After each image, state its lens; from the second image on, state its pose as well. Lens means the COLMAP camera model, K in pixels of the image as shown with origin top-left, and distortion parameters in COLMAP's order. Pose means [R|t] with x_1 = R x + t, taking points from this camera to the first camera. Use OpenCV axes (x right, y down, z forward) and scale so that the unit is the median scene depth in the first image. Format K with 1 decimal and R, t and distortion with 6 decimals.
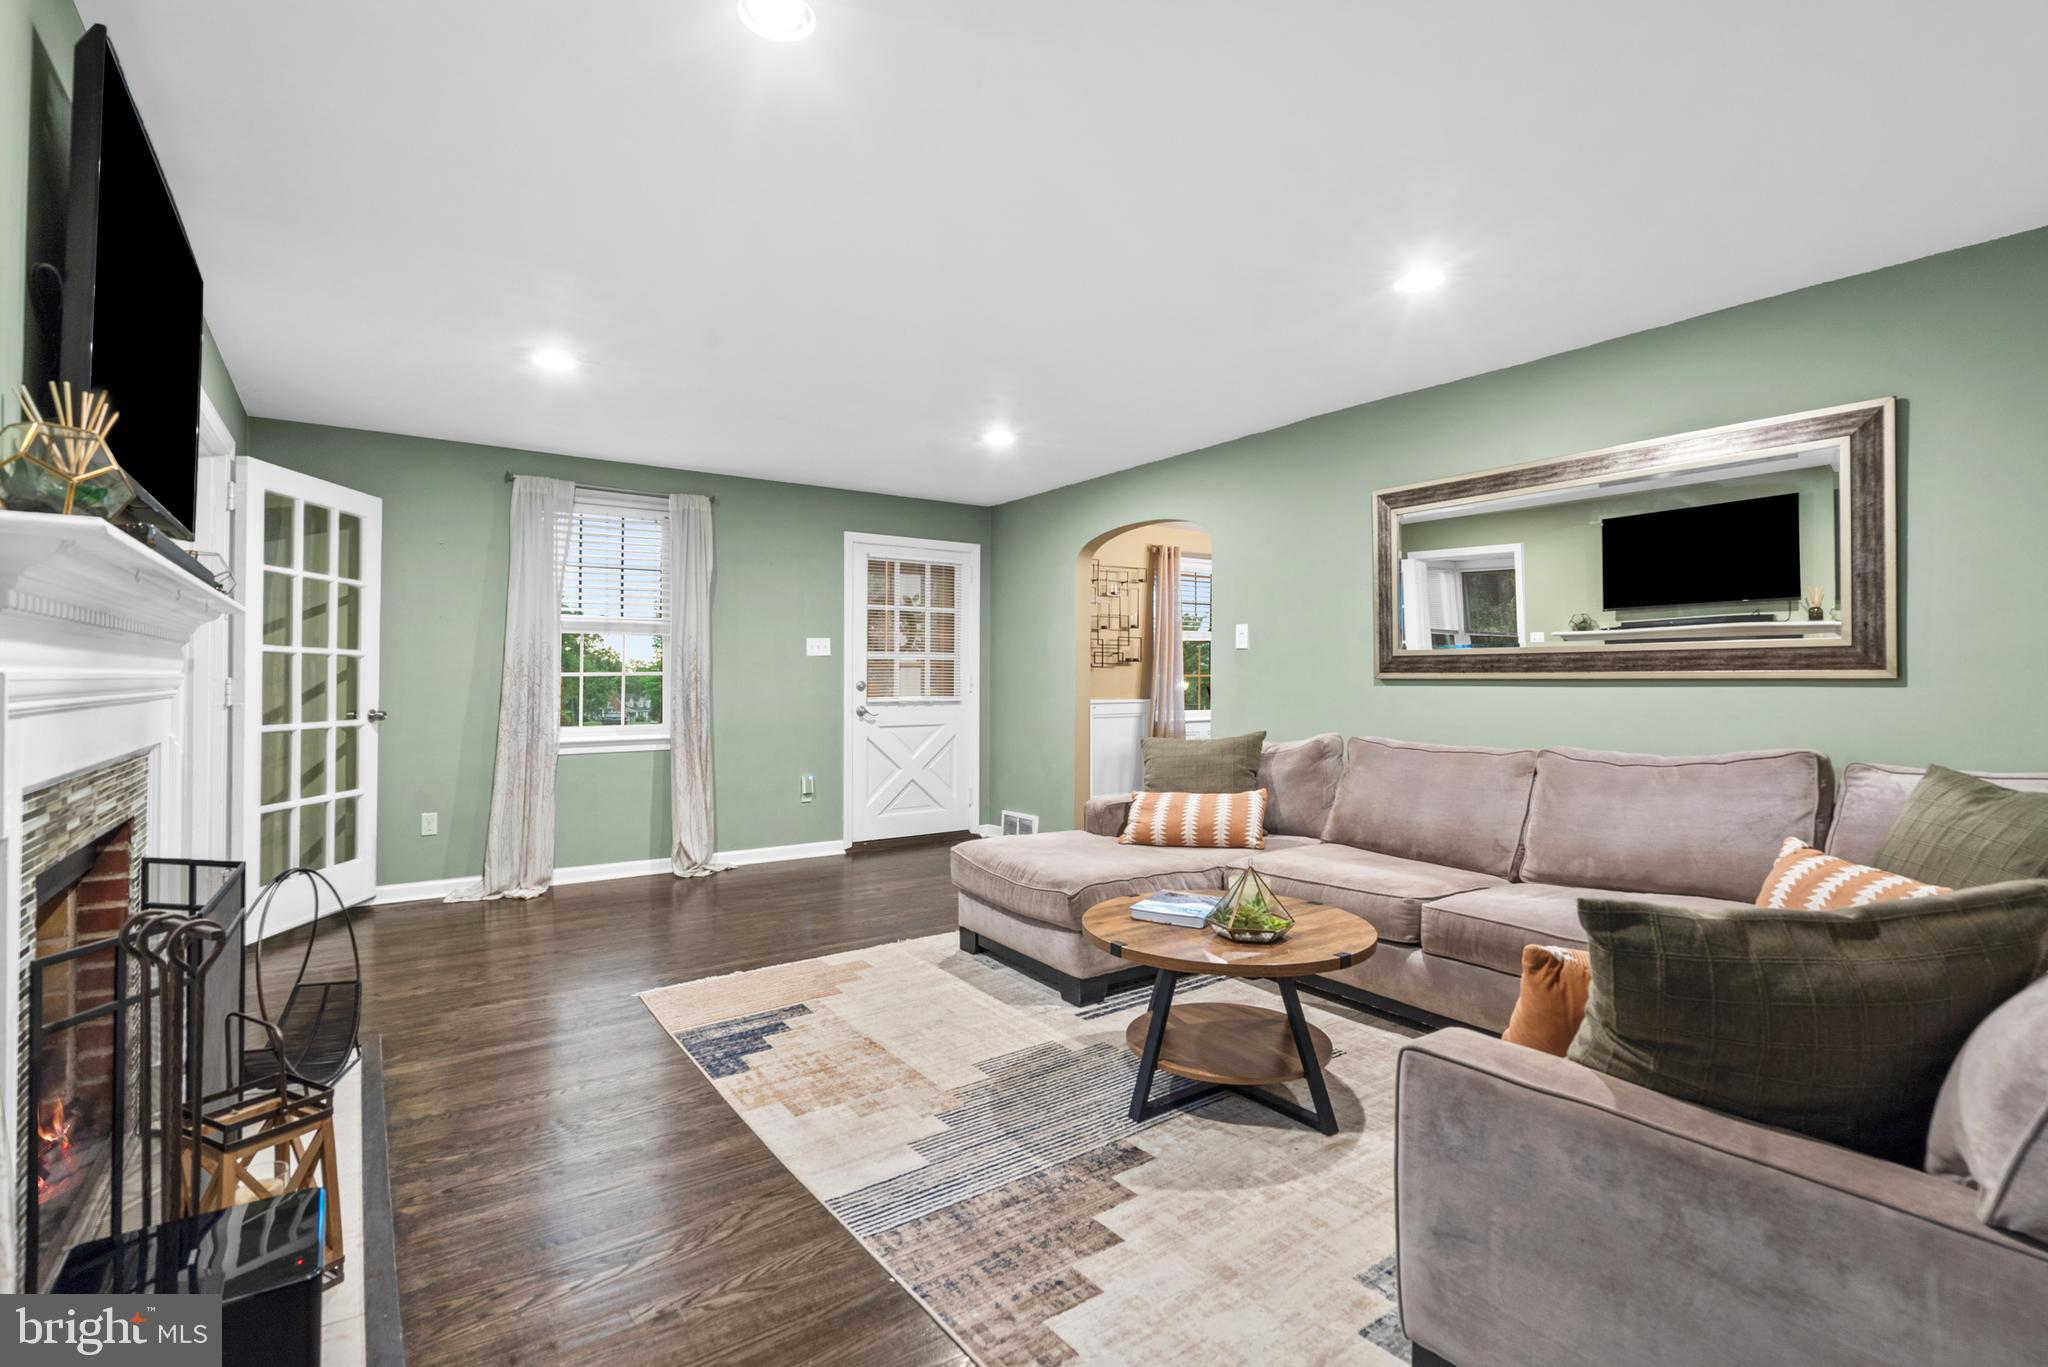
lens RADIAL K [[950.2, 0, 1028.0], [0, 950.2, 674.5], [0, 0, 1]] dist [0.003238, 0.000654]
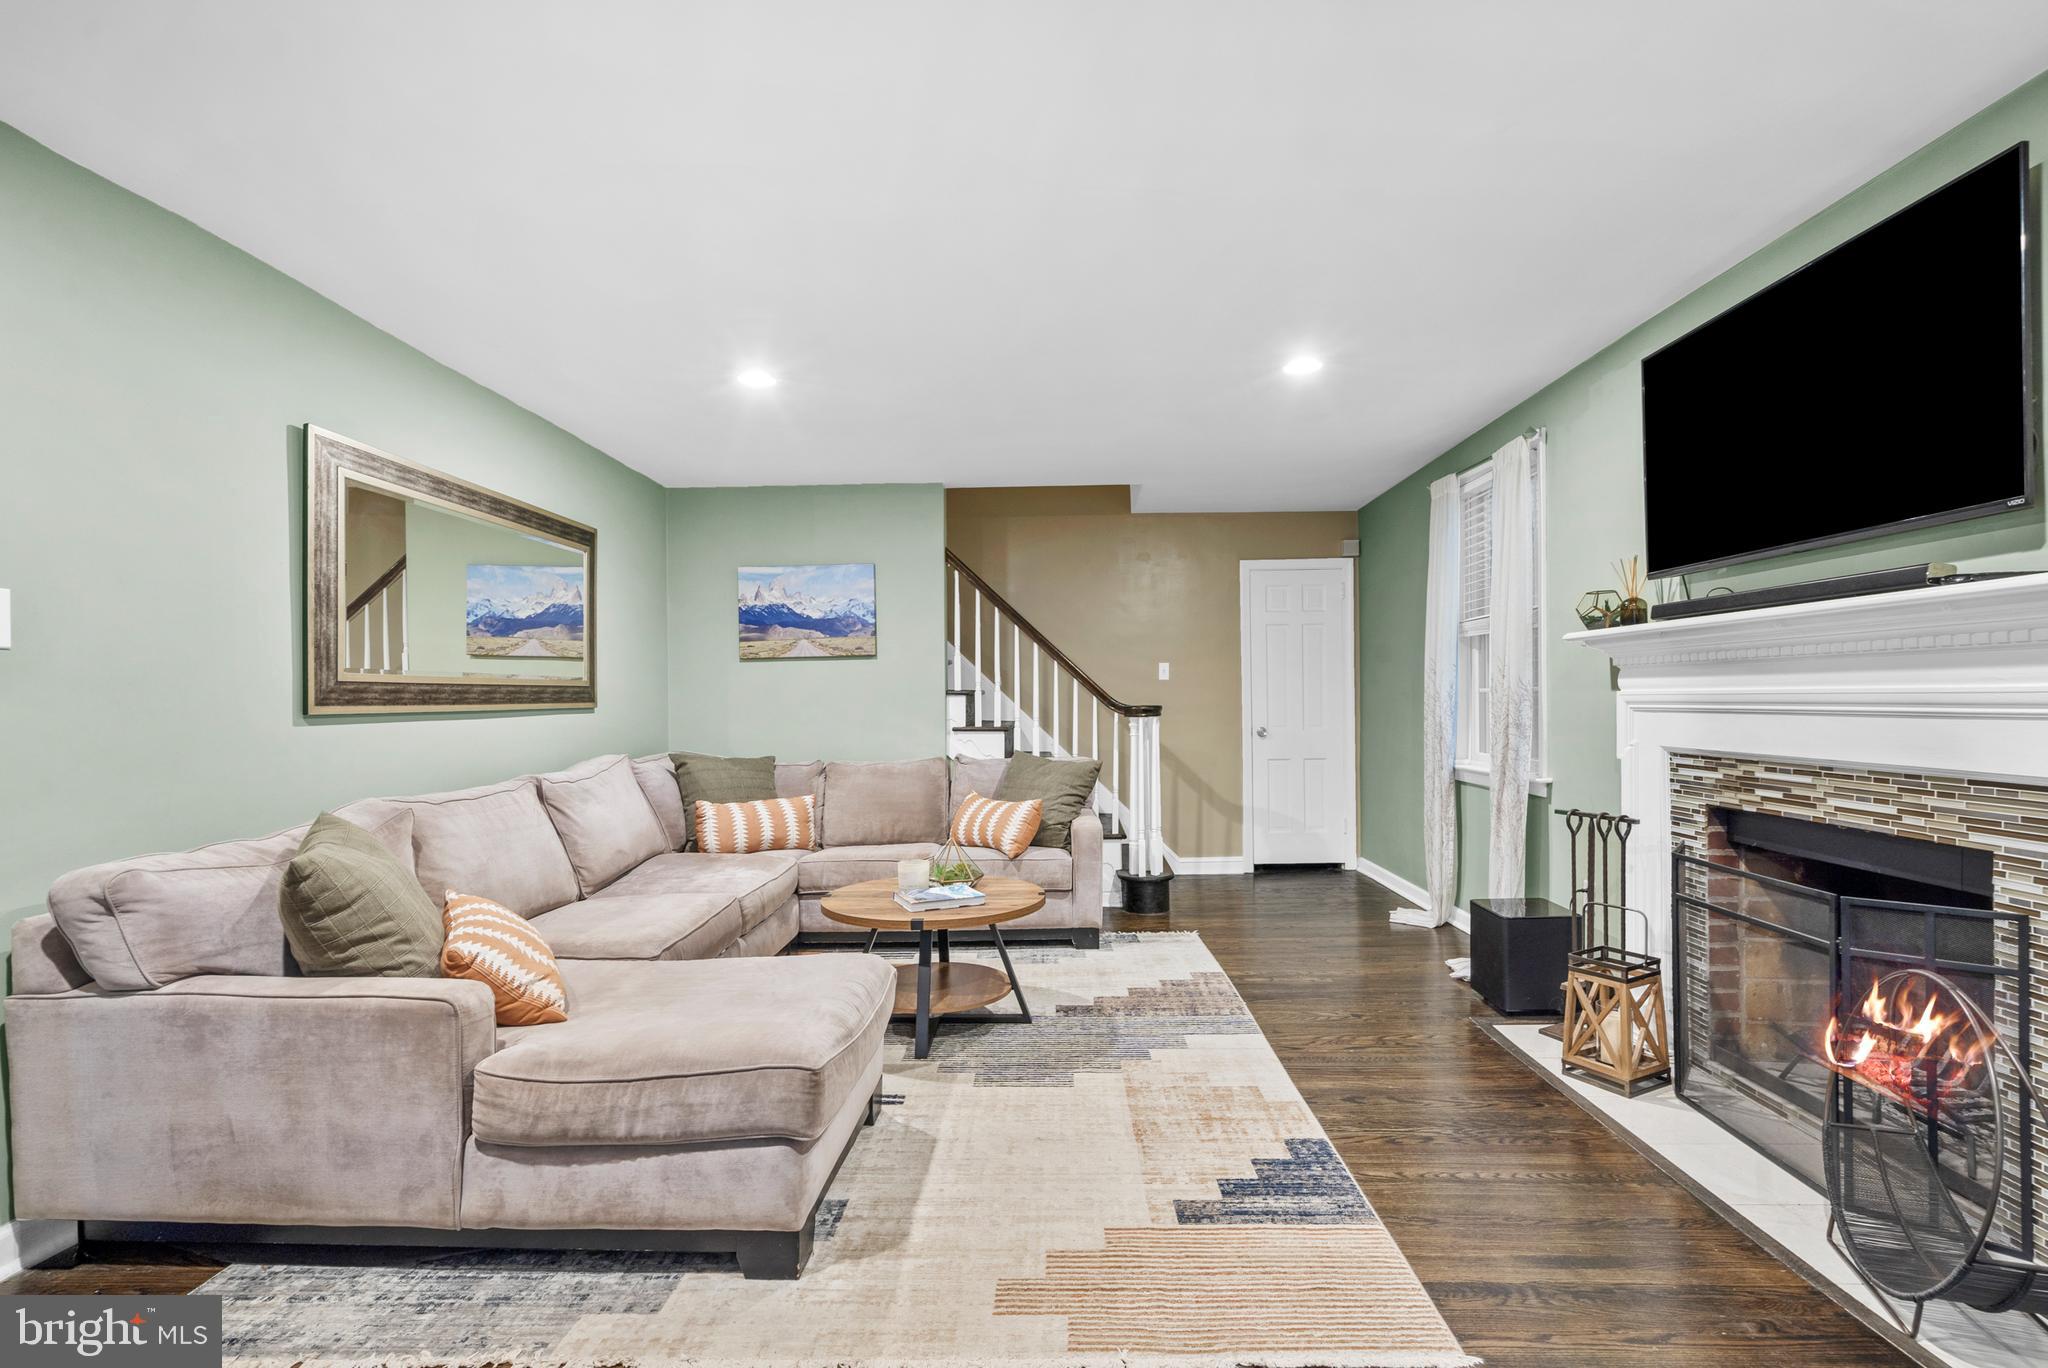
lens RADIAL K [[974.2, 0, 1029.9], [0, 974.2, 701.1], [0, 0, 1]] dist [0.001124, 0.000989]
pose [[-0.799397, 0.010703, 0.600708, -0.590093], [0.011278, 0.999932, -0.002807, 0.003440], [-0.600697, 0.004532, -0.799464, 1.688168]]
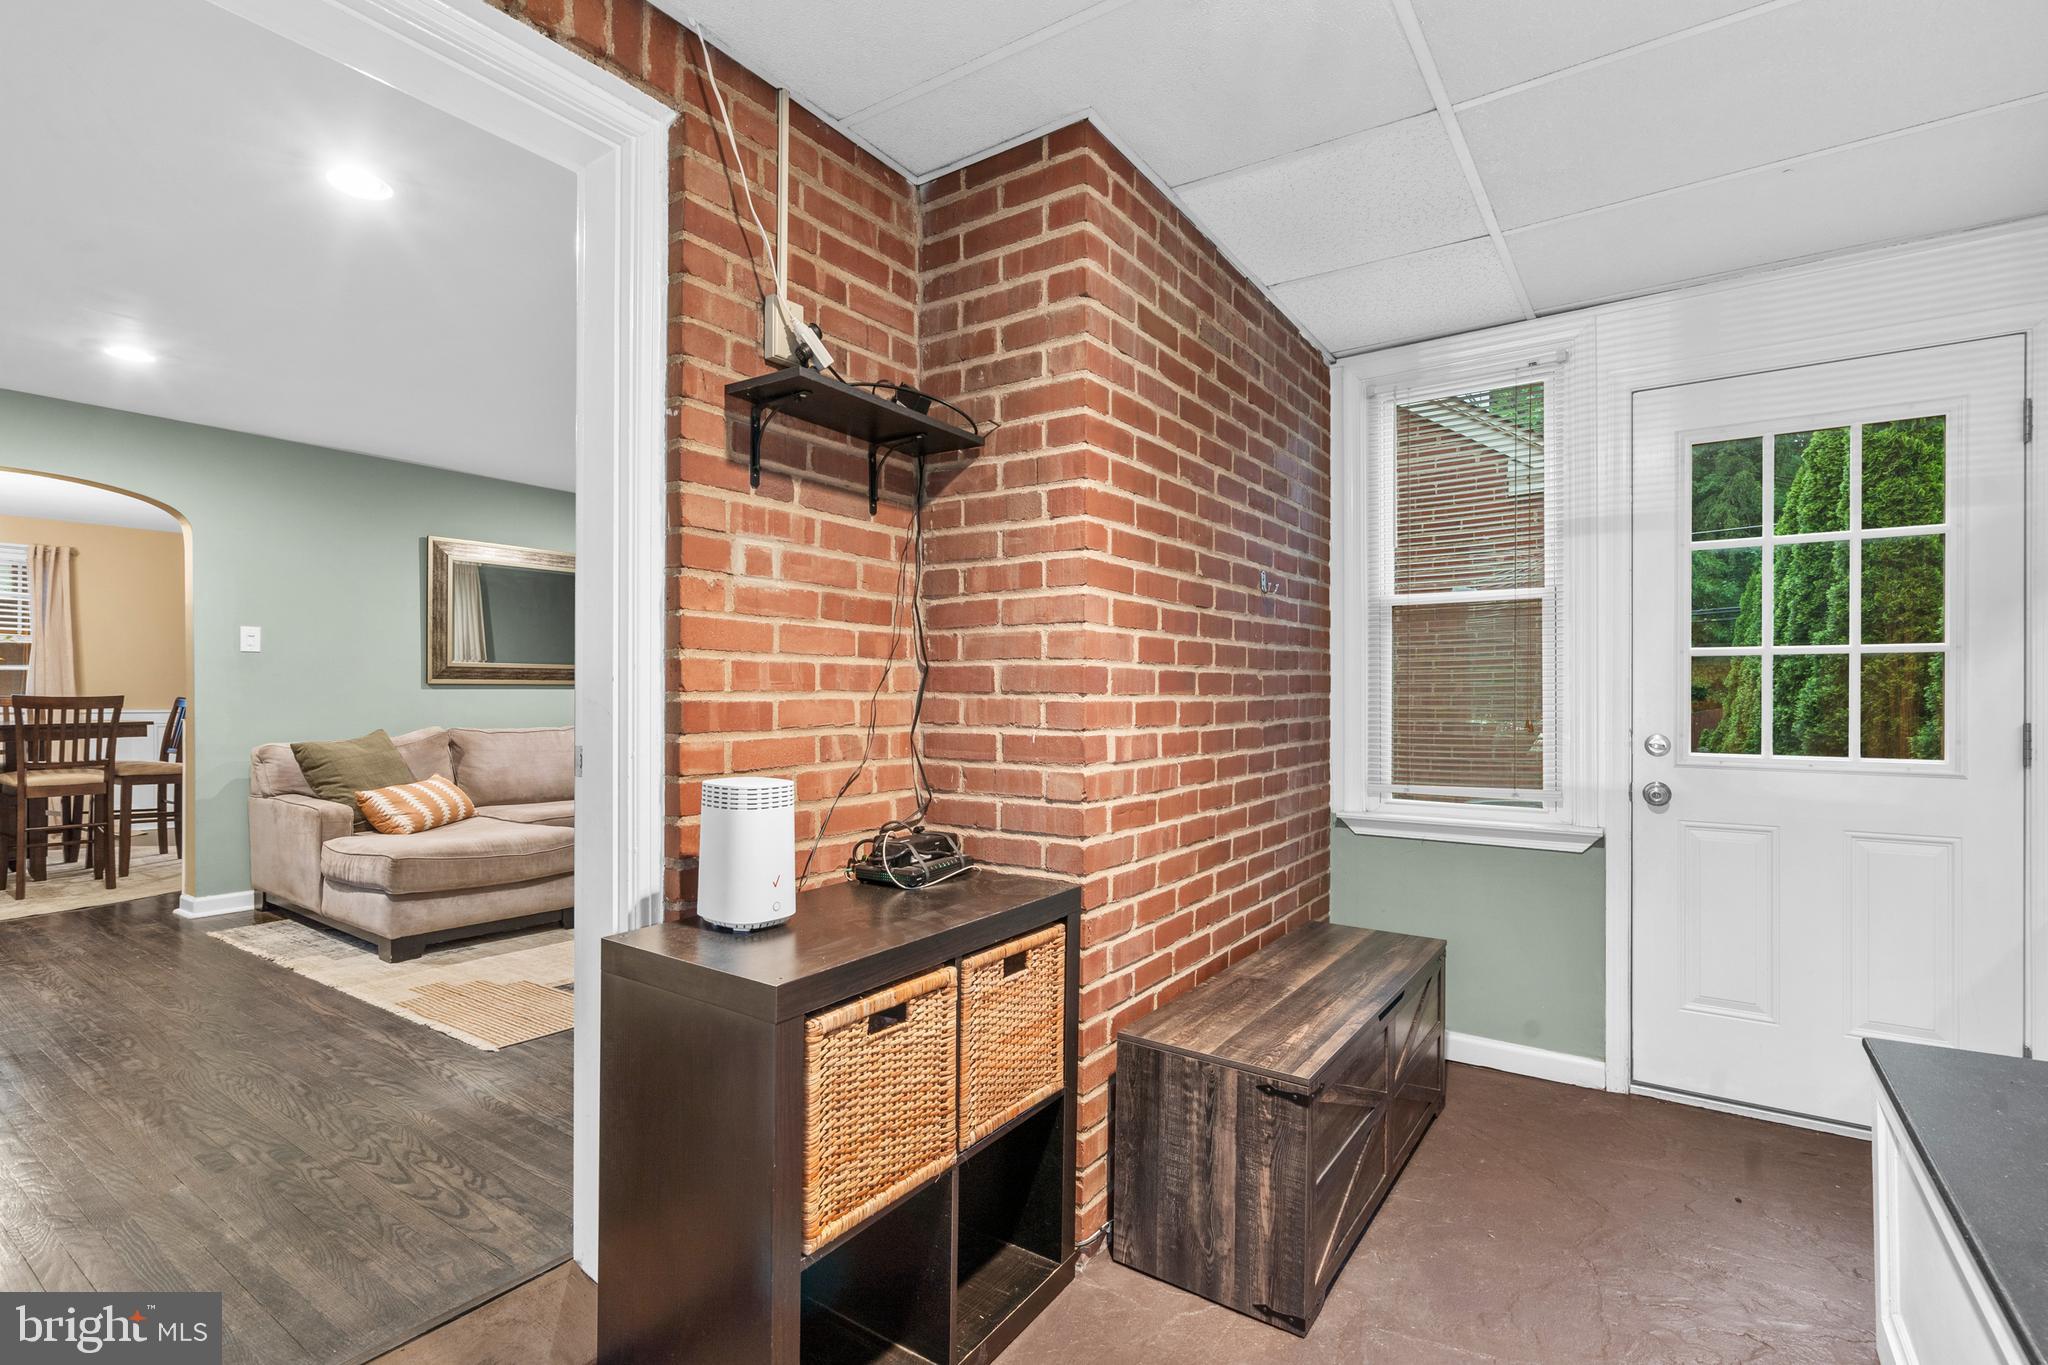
lens RADIAL K [[955.0, 0, 1026.2], [0, 955.0, 685.6], [0, 0, 1]] dist [-0.005271, 0.001392]
pose [[-0.341651, 0.003400, 0.939821, -1.523578], [-0.003711, 0.999981, -0.004967, 0.015575], [-0.939820, -0.005184, -0.341631, 0.933264]]
